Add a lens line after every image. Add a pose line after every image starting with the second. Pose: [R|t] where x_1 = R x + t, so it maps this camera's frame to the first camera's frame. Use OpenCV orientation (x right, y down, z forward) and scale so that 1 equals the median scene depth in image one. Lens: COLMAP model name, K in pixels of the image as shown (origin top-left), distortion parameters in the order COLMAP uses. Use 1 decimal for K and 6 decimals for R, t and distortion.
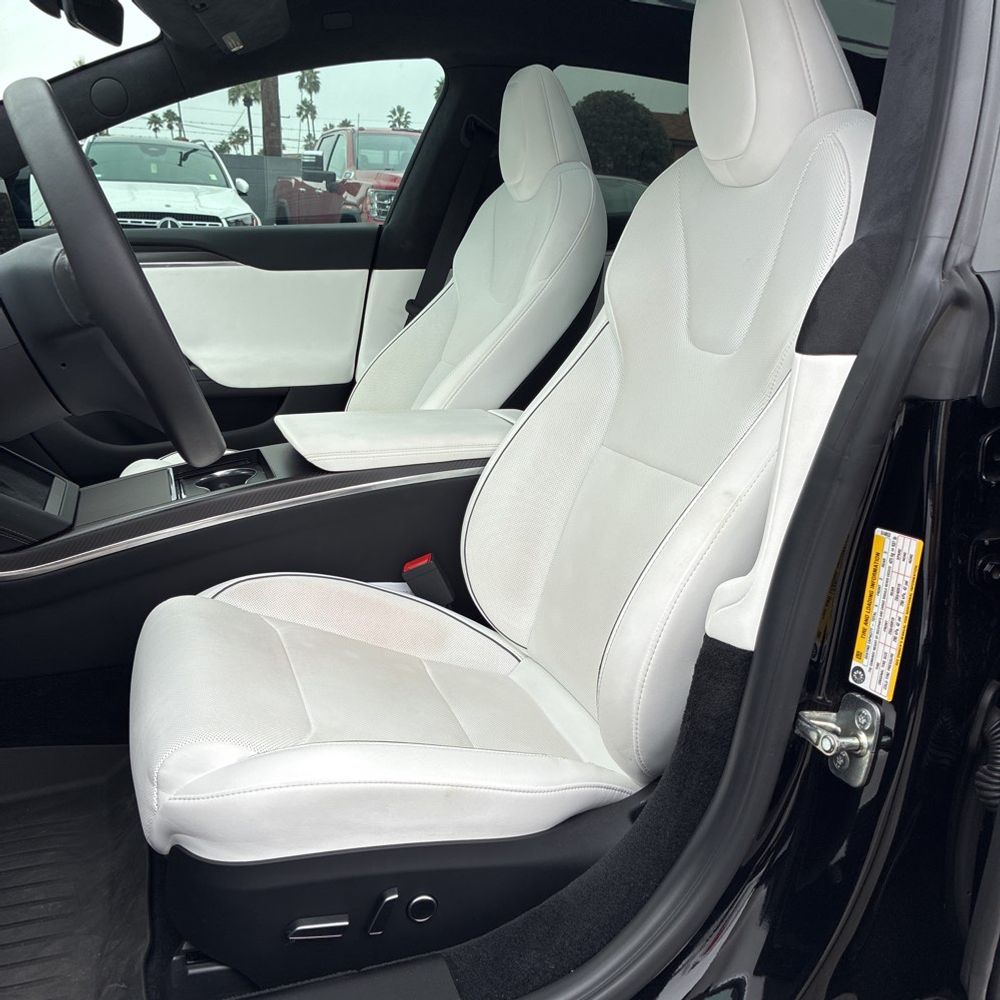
lens RADIAL K [[1049.7, 0, 505.6], [0, 1049.7, 473.7], [0, 0, 1]] dist [-0.063995, 0.332767]
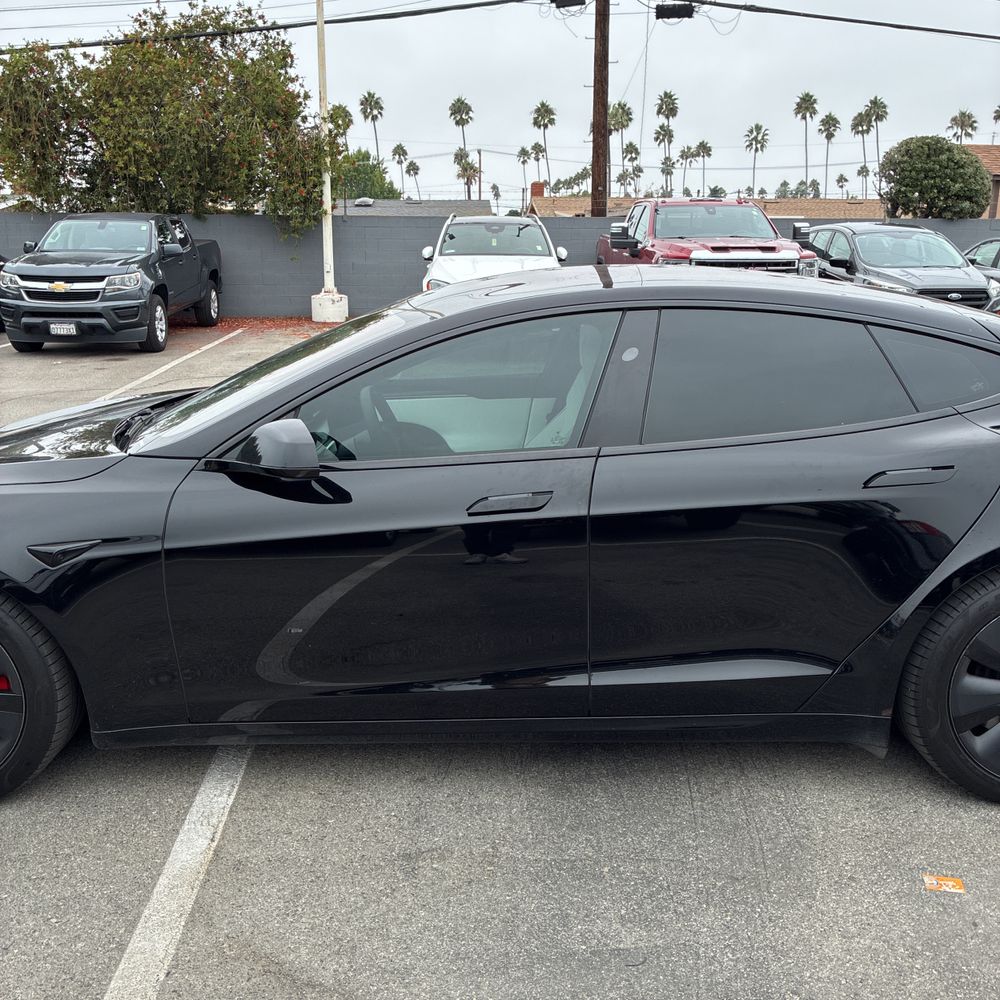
lens RADIAL K [[1087.1, 0, 497.4], [0, 1087.1, 476.7], [0, 0, 1]] dist [0.014046, 0.029581]
pose [[0.942224, 0.045359, -0.331898, 0.083463], [-0.049716, 0.998753, -0.004643, -0.004966], [0.331273, 0.020876, 0.943304, -0.161482]]
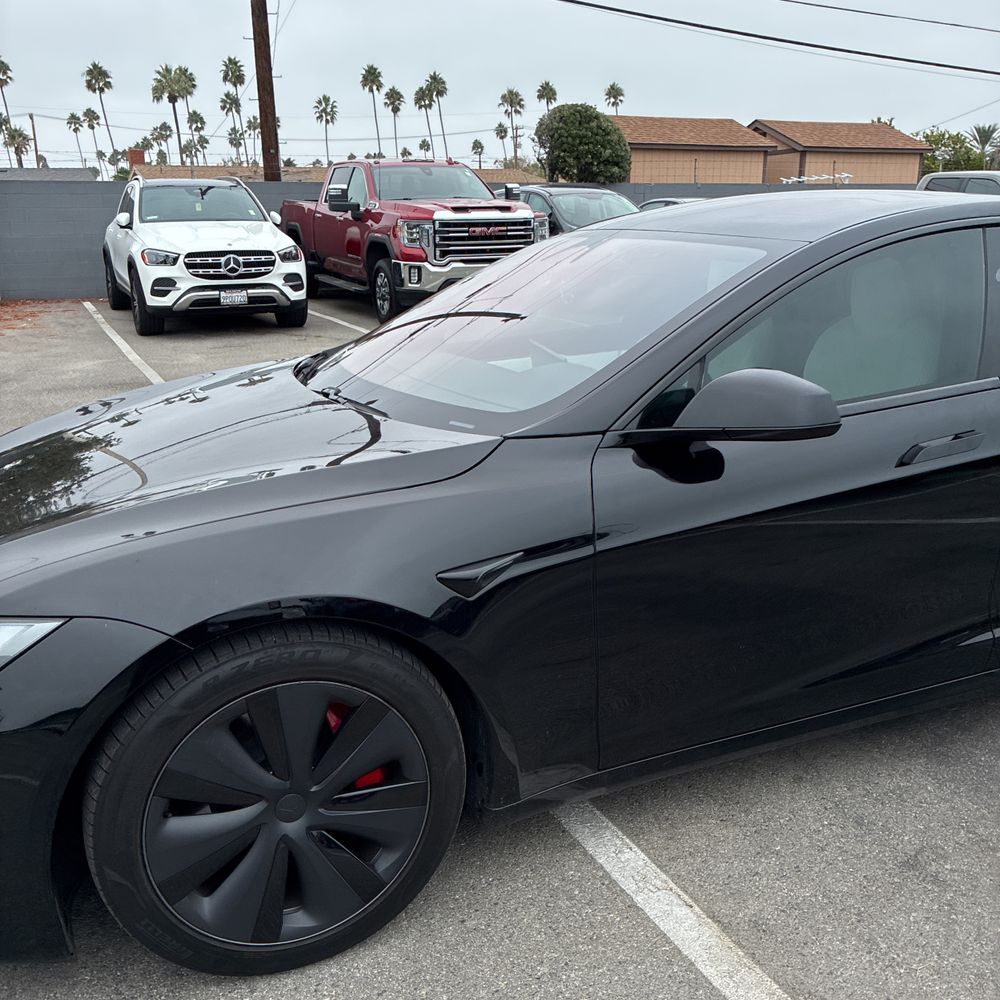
lens RADIAL K [[1071.8, 0, 500.0], [0, 1071.8, 500.0], [0, 0, 1]] dist [0.027438, -0.019515]
pose [[0.996258, -0.060068, 0.062150, -0.077844], [0.057619, 0.997518, 0.040481, -0.003803], [-0.064427, -0.036748, 0.997246, -0.139722]]
